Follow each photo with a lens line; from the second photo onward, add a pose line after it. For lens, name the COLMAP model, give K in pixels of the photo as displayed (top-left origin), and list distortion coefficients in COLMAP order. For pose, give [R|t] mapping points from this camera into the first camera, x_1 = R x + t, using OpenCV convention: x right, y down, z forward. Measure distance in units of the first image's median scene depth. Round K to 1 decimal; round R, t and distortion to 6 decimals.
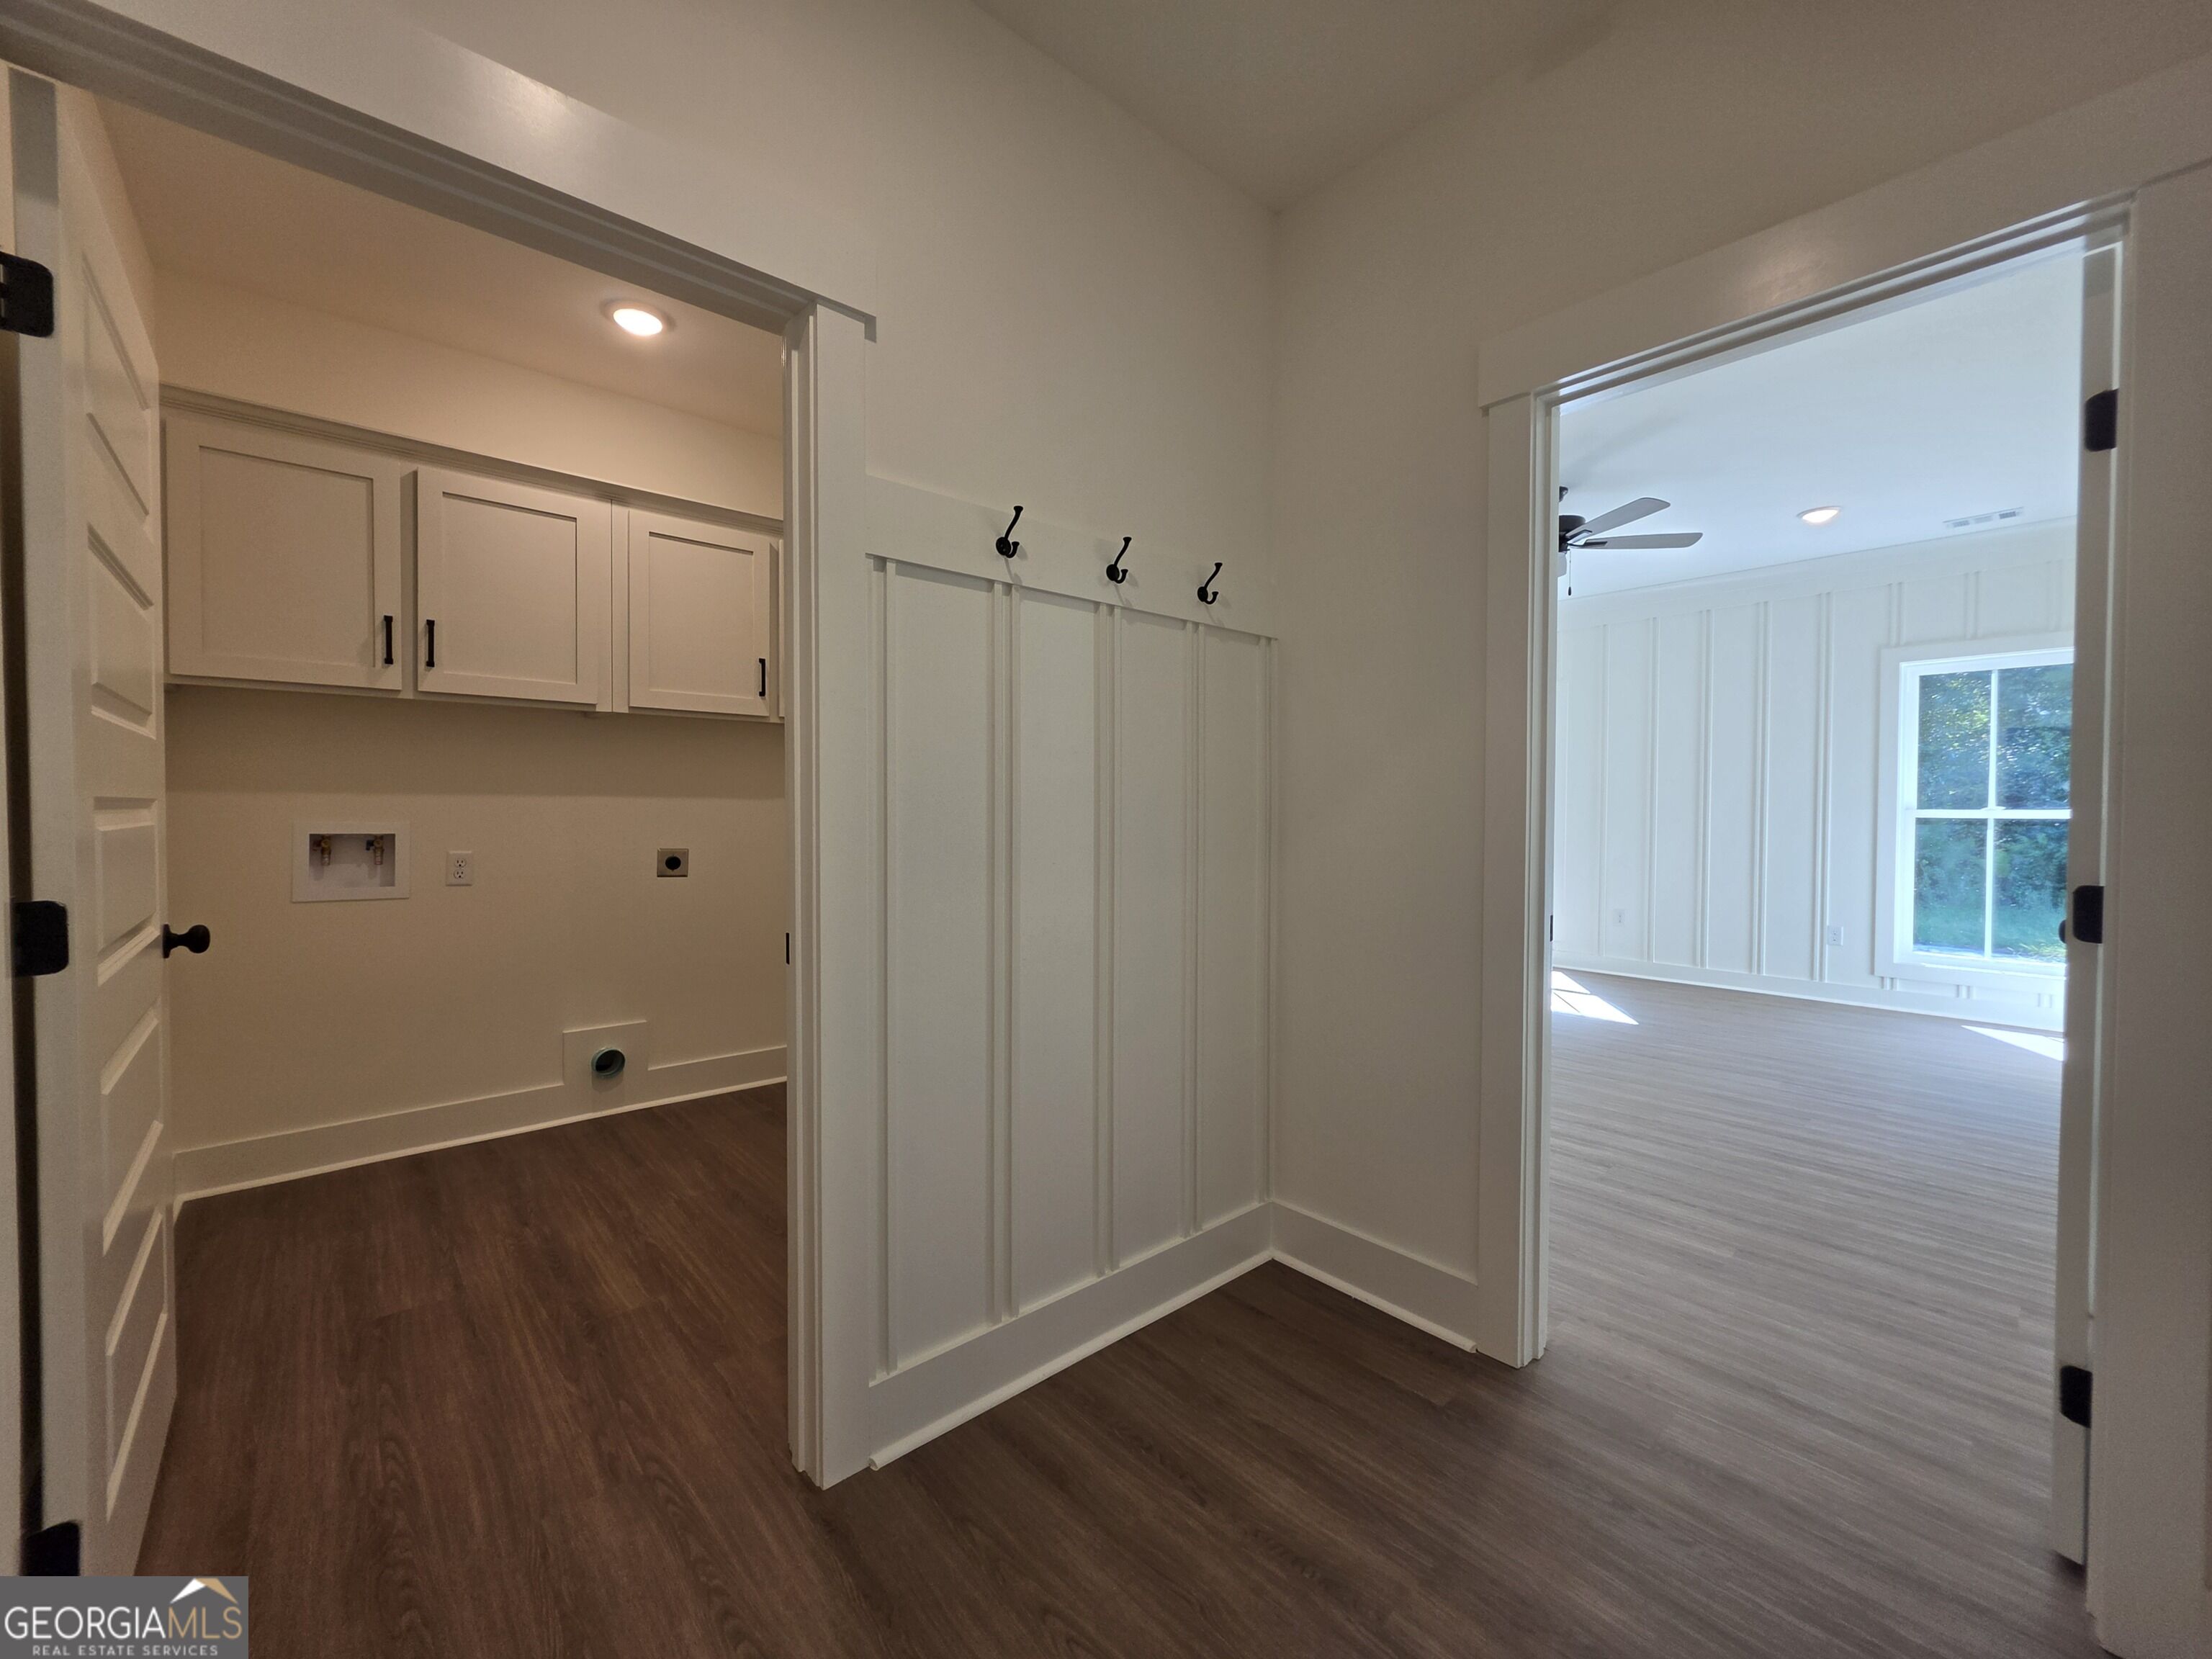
lens RADIAL K [[893.6, 0, 1099.8], [0, 893.6, 822.6], [0, 0, 1]] dist [-0.000445, 0.000196]
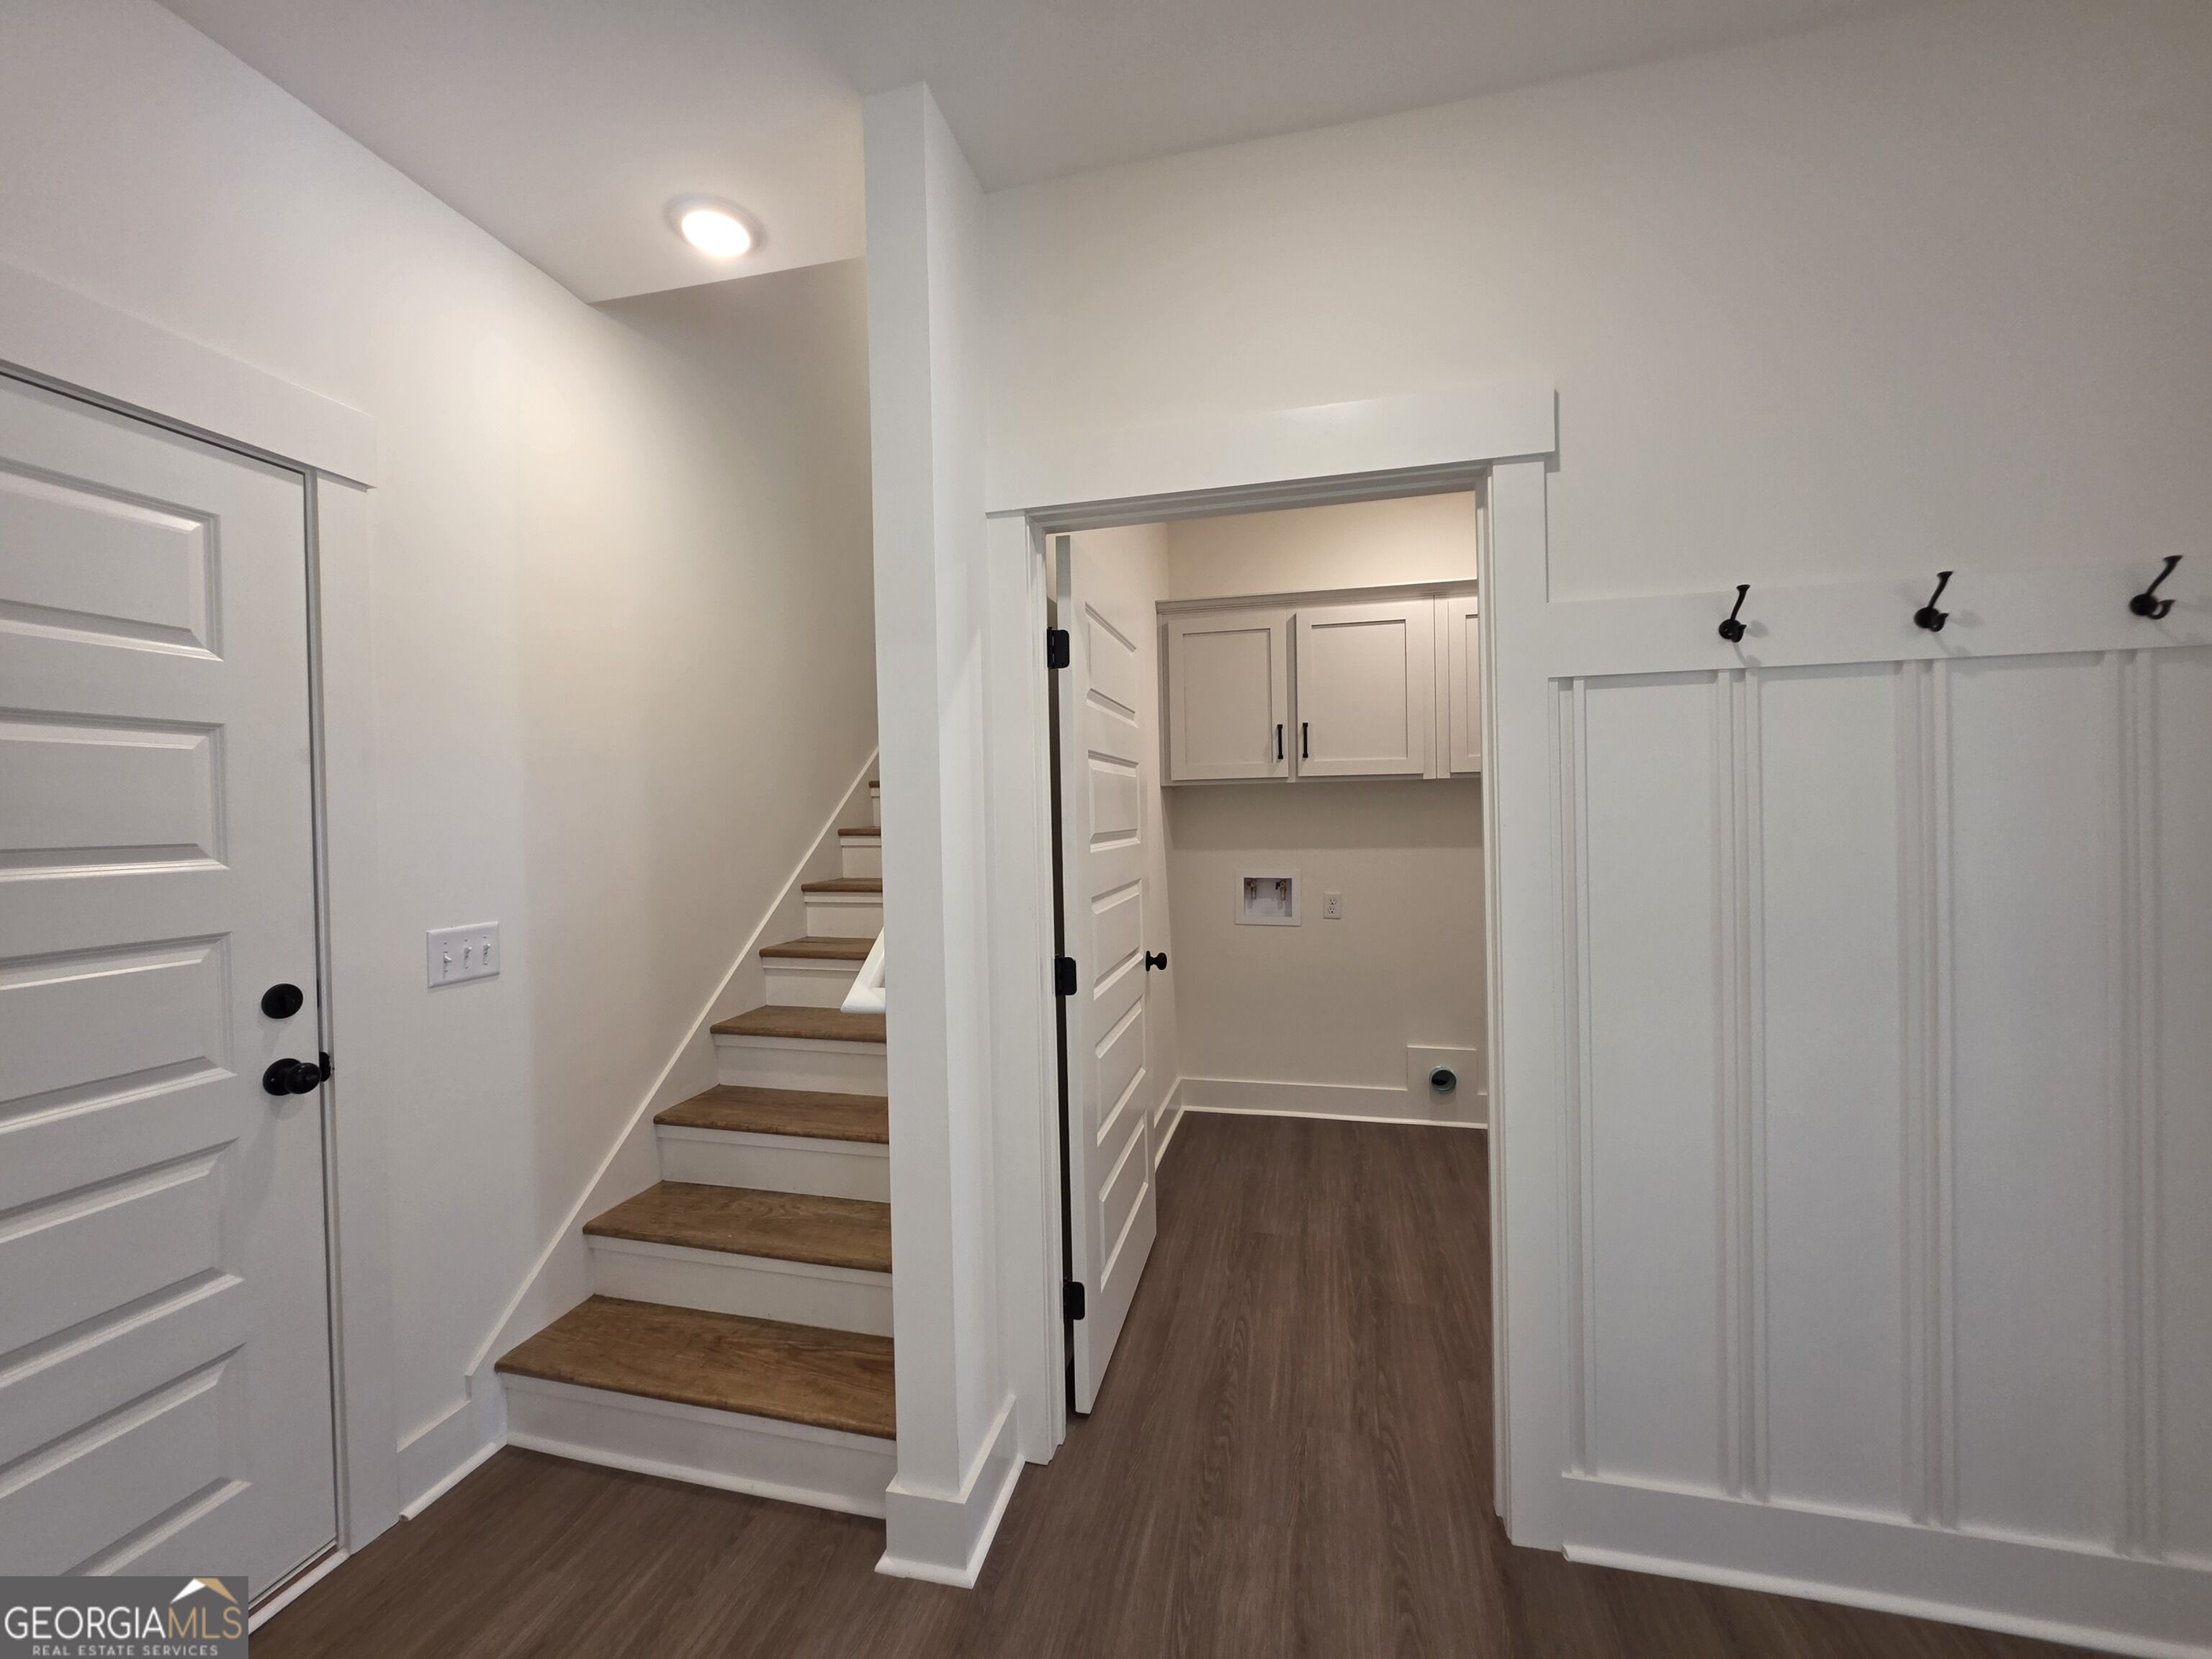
lens RADIAL K [[893.6, 0, 1099.8], [0, 893.6, 822.6], [0, 0, 1]] dist [-0.000445, 0.000196]
pose [[0.572987, -0.004967, -0.819549, 0.232268], [0.006216, 0.999979, -0.001715, -0.104631], [0.819541, -0.004111, 0.573006, -0.026815]]
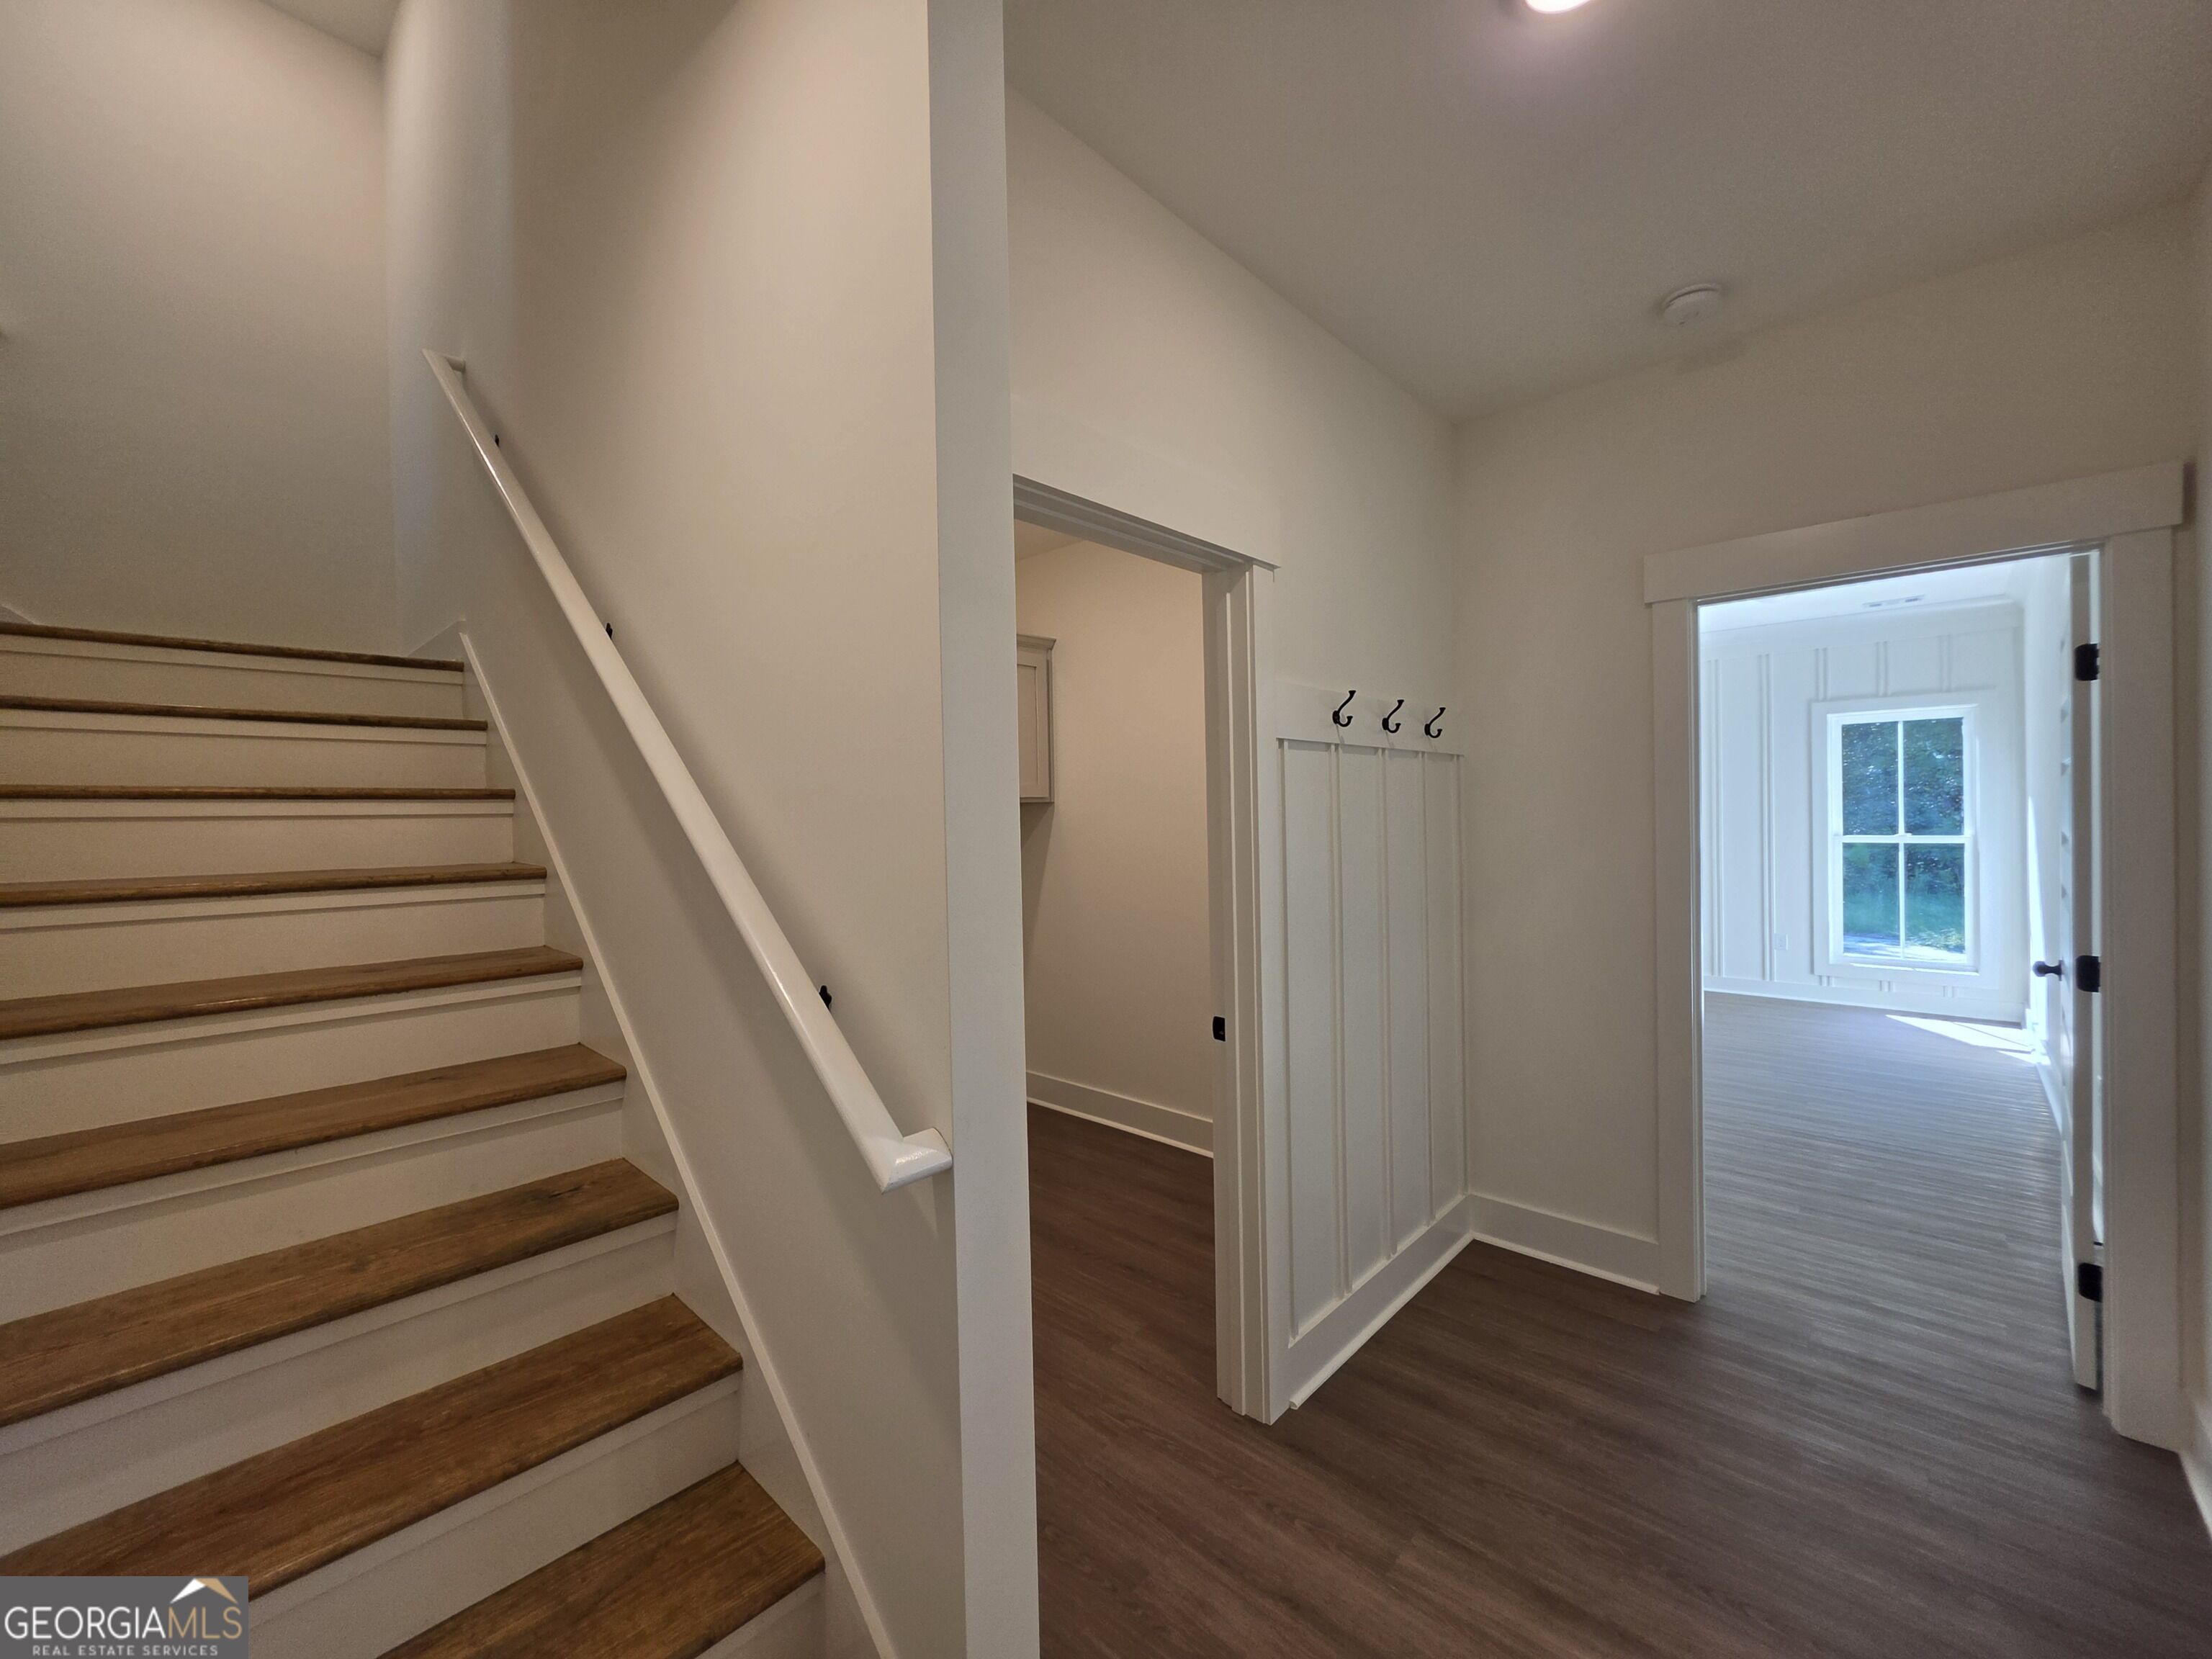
lens RADIAL K [[894.1, 0, 1116.9], [0, 894.1, 822.1], [0, 0, 1]] dist [0.001029, 0.000551]
pose [[0.994059, -0.023020, 0.106379, -0.514846], [0.023850, 0.999694, -0.006537, -0.133090], [-0.106196, 0.009036, 0.994304, -0.266715]]
